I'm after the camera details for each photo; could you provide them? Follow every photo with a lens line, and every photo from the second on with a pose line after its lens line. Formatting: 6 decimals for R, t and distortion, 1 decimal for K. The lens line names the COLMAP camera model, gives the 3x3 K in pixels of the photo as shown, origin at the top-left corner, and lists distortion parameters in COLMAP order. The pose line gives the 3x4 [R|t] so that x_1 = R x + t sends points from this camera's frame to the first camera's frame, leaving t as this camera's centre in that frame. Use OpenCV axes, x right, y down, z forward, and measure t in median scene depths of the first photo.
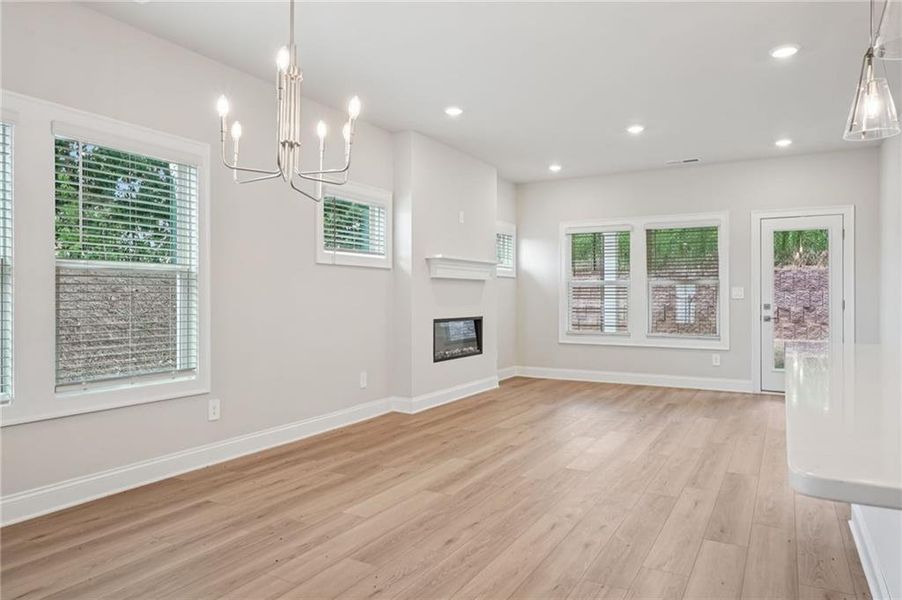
lens RADIAL K [[588.7, 0, 451.0], [0, 588.7, 300.0], [0, 0, 1]] dist [-0.000290, -0.000498]
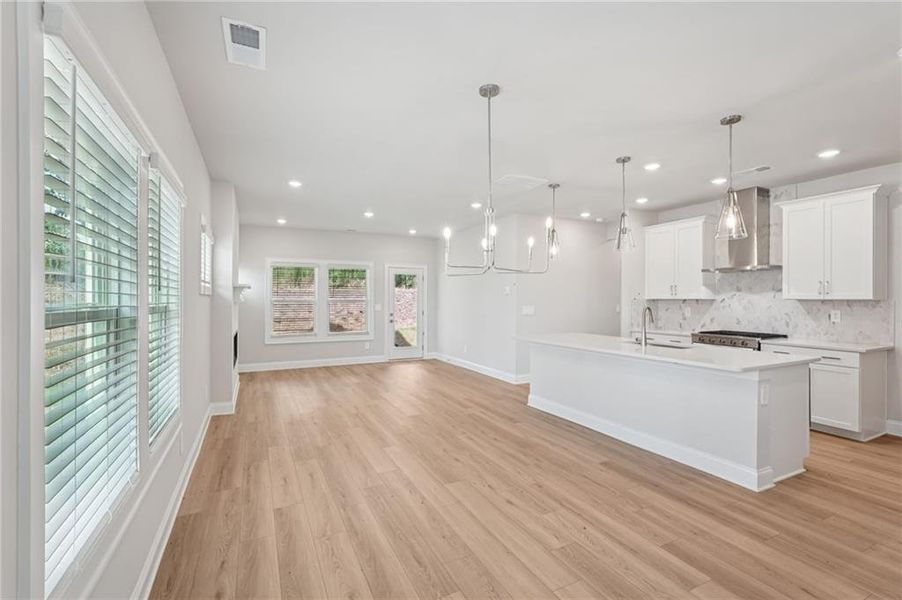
lens RADIAL K [[404.2, 0, 451.7], [0, 404.2, 300.1], [0, 0, 1]] dist [-0.013372, 0.008175]
pose [[0.556496, -0.002868, 0.830845, -0.707812], [0.002937, 0.999995, 0.001484, -0.060627], [-0.830845, 0.001614, 0.556502, 0.208412]]
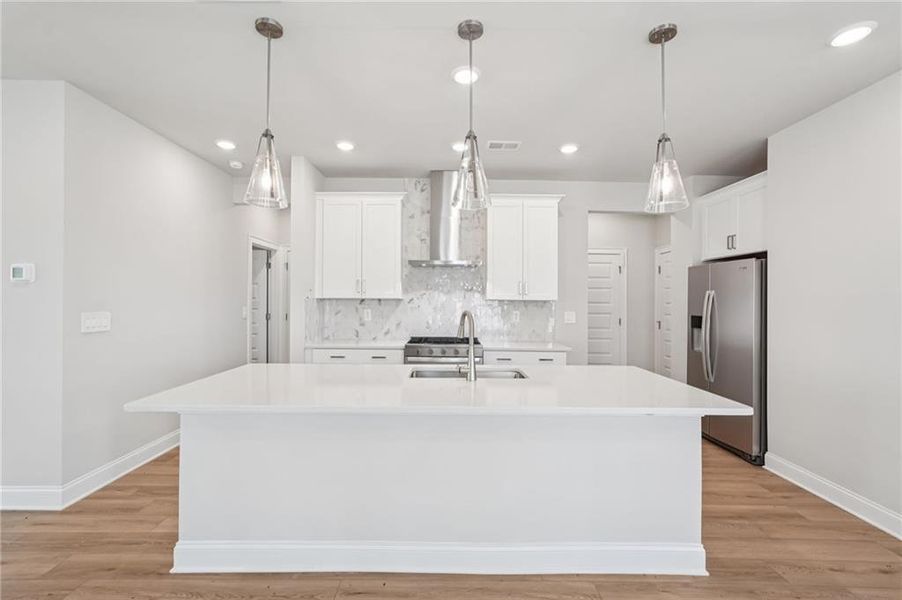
lens RADIAL K [[404.2, 0, 451.7], [0, 404.2, 300.1], [0, 0, 1]] dist [-0.013372, 0.008175]
pose [[-0.506058, -0.004899, 0.862485, -0.103630], [-0.006533, 0.999977, 0.001847, -0.059036], [-0.862475, -0.004700, -0.506079, 0.676200]]
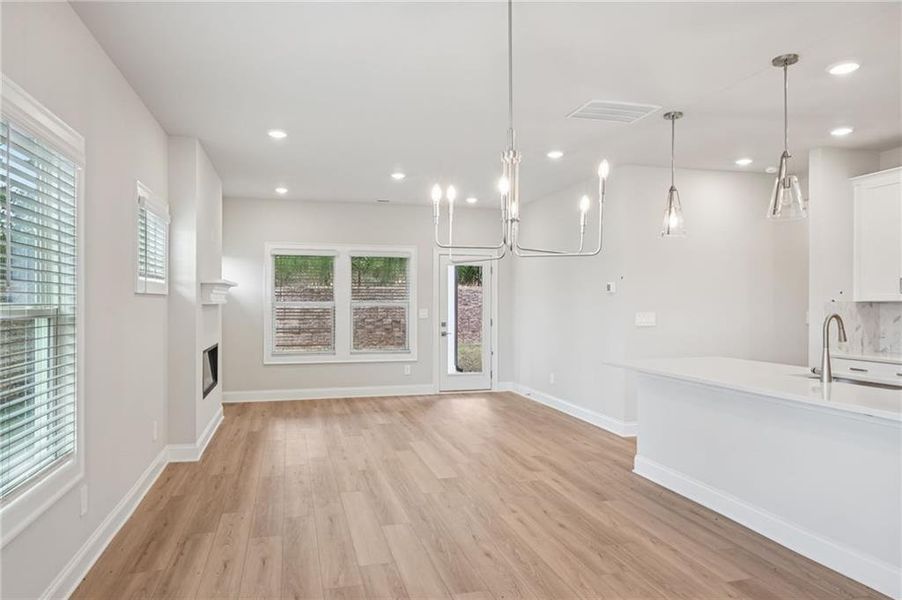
lens RADIAL K [[593.0, 0, 447.6], [0, 593.0, 299.9], [0, 0, 1]] dist [0.003790, 0.000280]
pose [[0.709513, 0.003001, 0.704686, -0.591243], [0.001702, 0.999981, -0.005972, -0.056653], [-0.704690, 0.005436, 0.709494, 0.150233]]
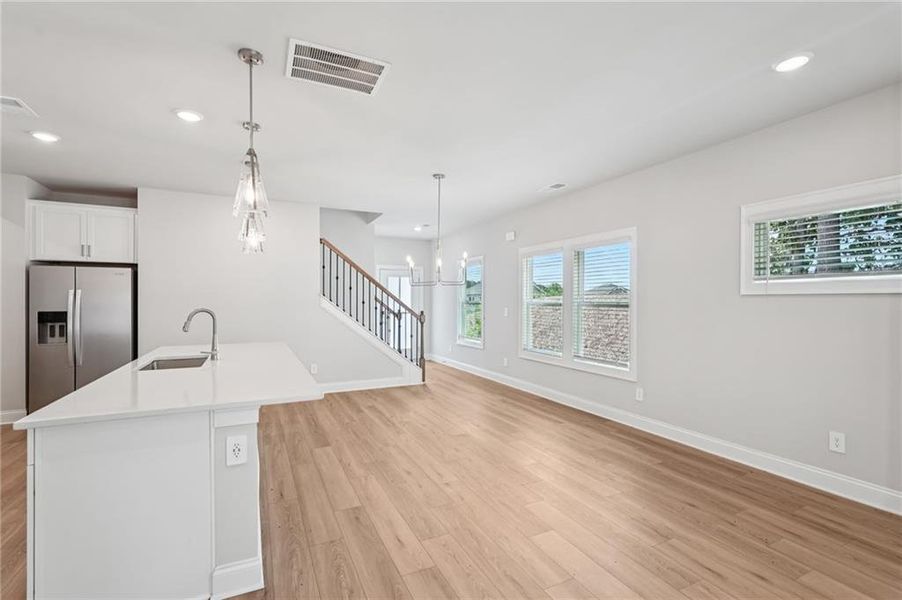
lens RADIAL K [[405.9, 0, 449.7], [0, 405.9, 302.5], [0, 0, 1]] dist [-0.014424, 0.009083]
pose [[-0.563357, 0.002839, -0.826209, 0.753270], [-0.005372, 0.999960, 0.007099, -0.061045], [0.826196, 0.008438, -0.563319, 1.162092]]
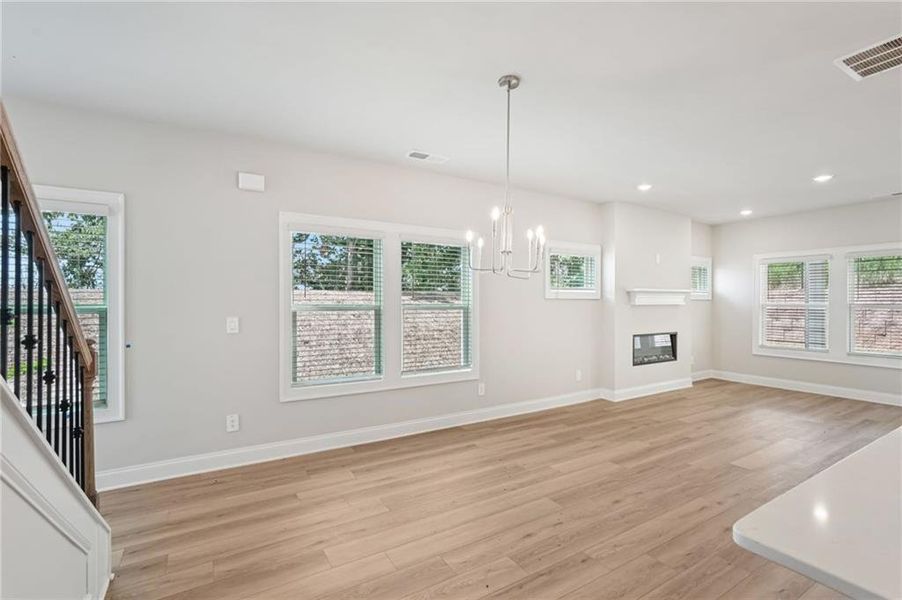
lens RADIAL K [[405.9, 0, 449.7], [0, 405.9, 302.5], [0, 0, 1]] dist [-0.014424, 0.009083]
pose [[0.874261, 0.001018, -0.485456, 0.081843], [-0.002917, 0.999991, -0.003156, -0.057591], [0.485448, 0.004176, 0.874255, -0.063313]]
